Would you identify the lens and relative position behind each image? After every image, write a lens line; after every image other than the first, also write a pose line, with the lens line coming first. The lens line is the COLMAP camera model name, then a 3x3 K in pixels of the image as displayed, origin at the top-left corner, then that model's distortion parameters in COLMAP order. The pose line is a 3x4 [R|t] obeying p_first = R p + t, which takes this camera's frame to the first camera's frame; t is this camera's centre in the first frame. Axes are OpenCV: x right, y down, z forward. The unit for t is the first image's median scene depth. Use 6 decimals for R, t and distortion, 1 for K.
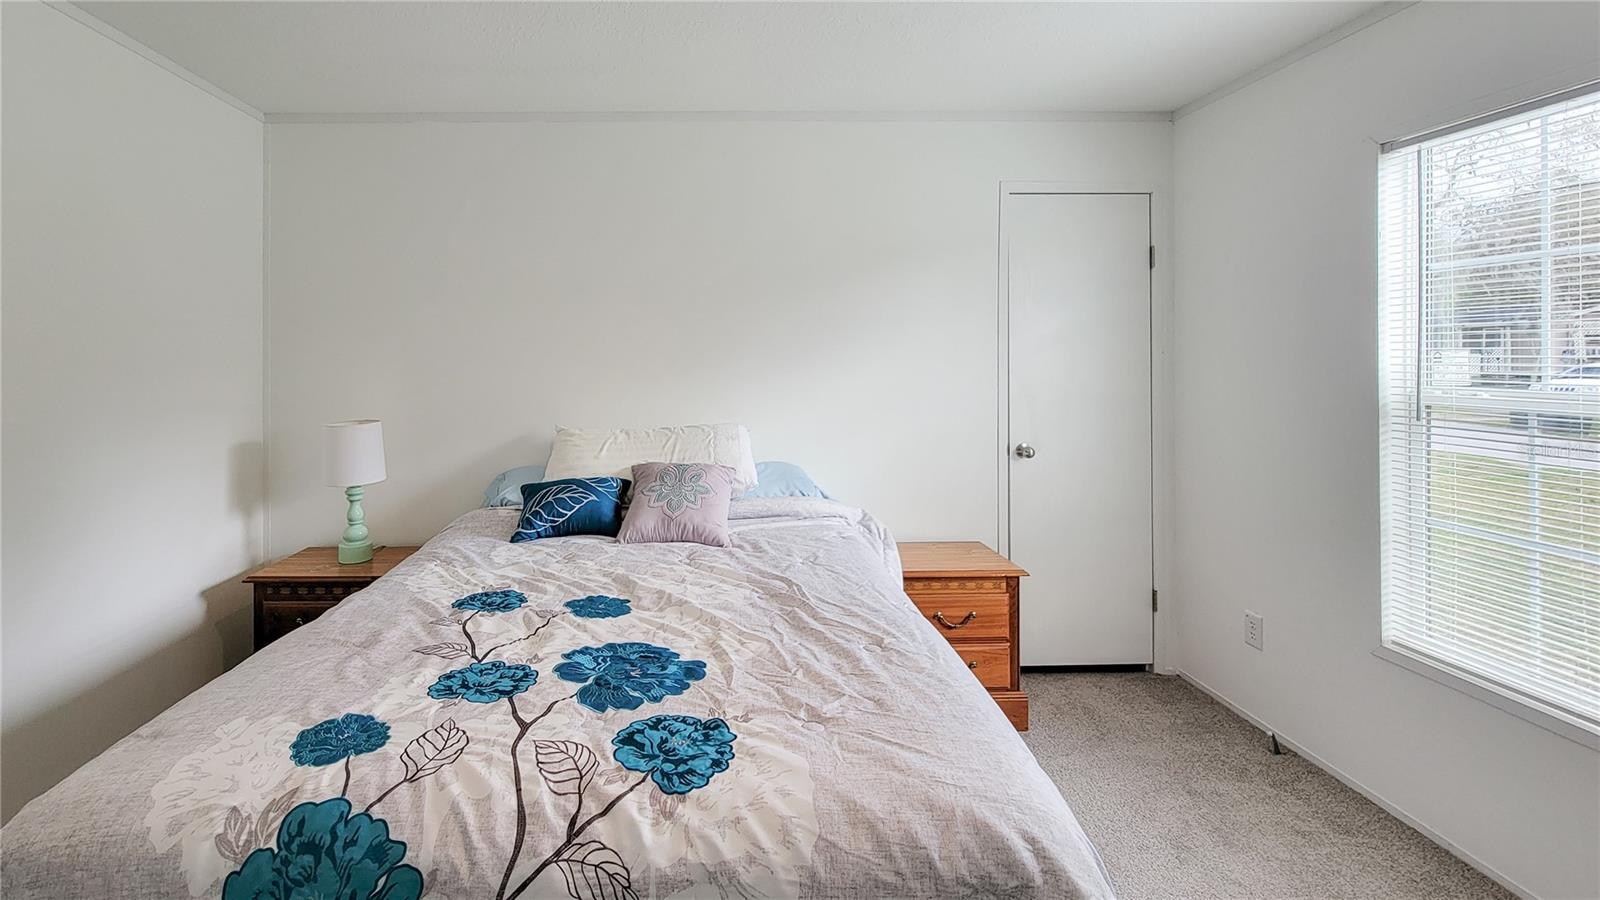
lens RADIAL K [[667.3, 0, 703.7], [0, 667.3, 355.3], [0, 0, 1]] dist [0.001227, 0.000058]
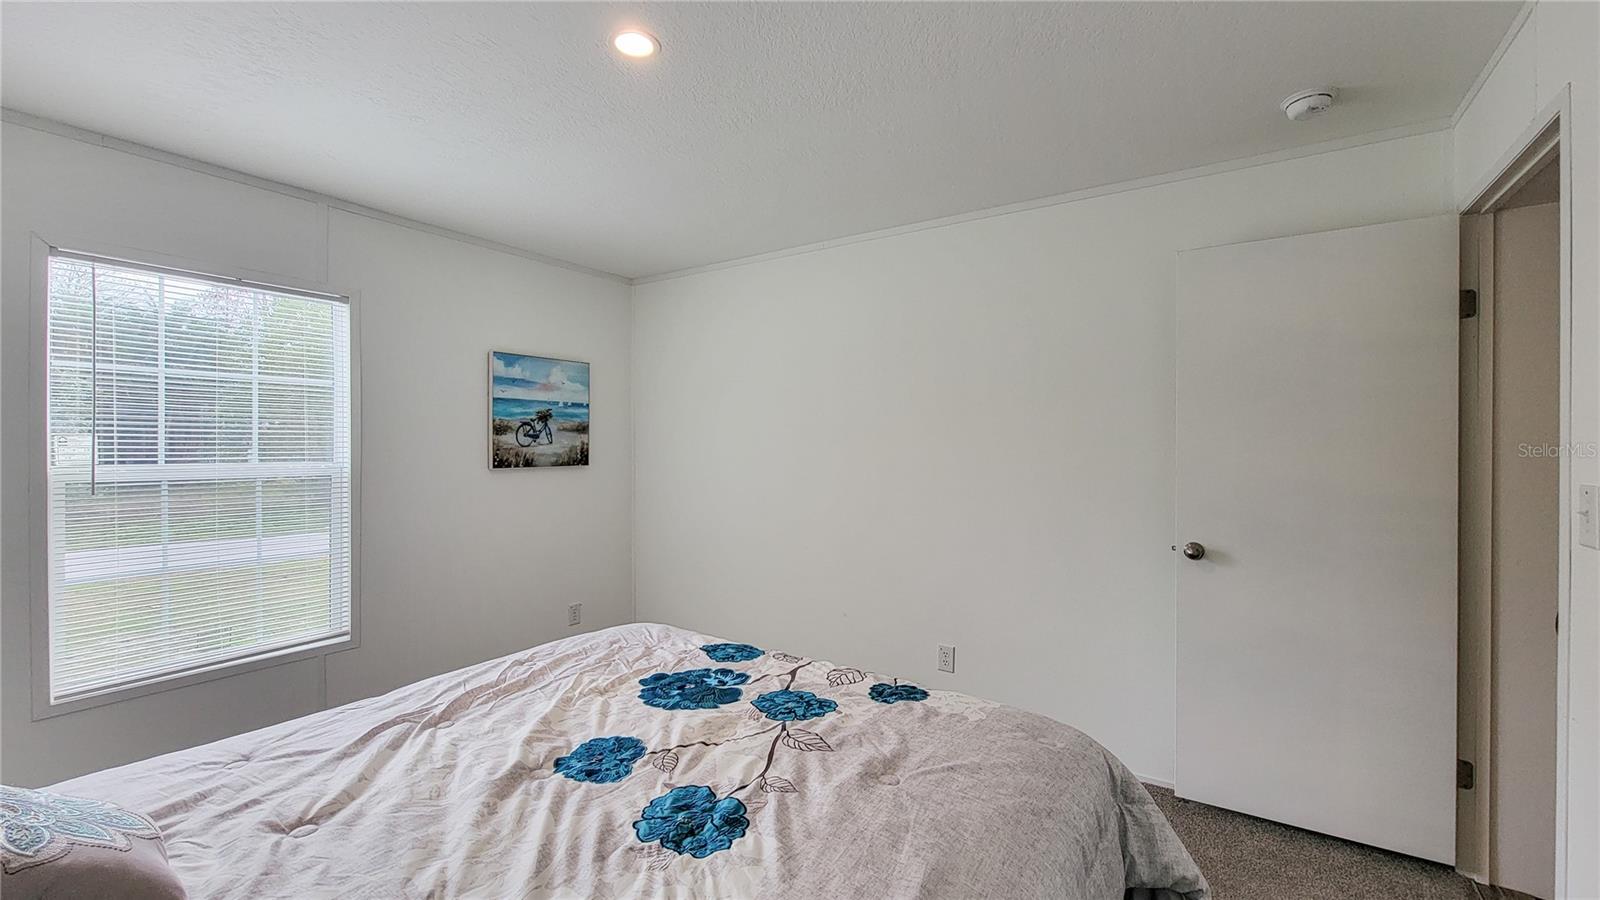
lens RADIAL K [[659.5, 0, 802.5], [0, 659.5, 454.1], [0, 0, 1]] dist [0.000036, 0.000010]
pose [[-0.810638, -0.002356, 0.585543, -0.907120], [0.003484, 0.999955, 0.008848, 0.027226], [-0.585538, 0.009213, -0.810593, 1.709294]]
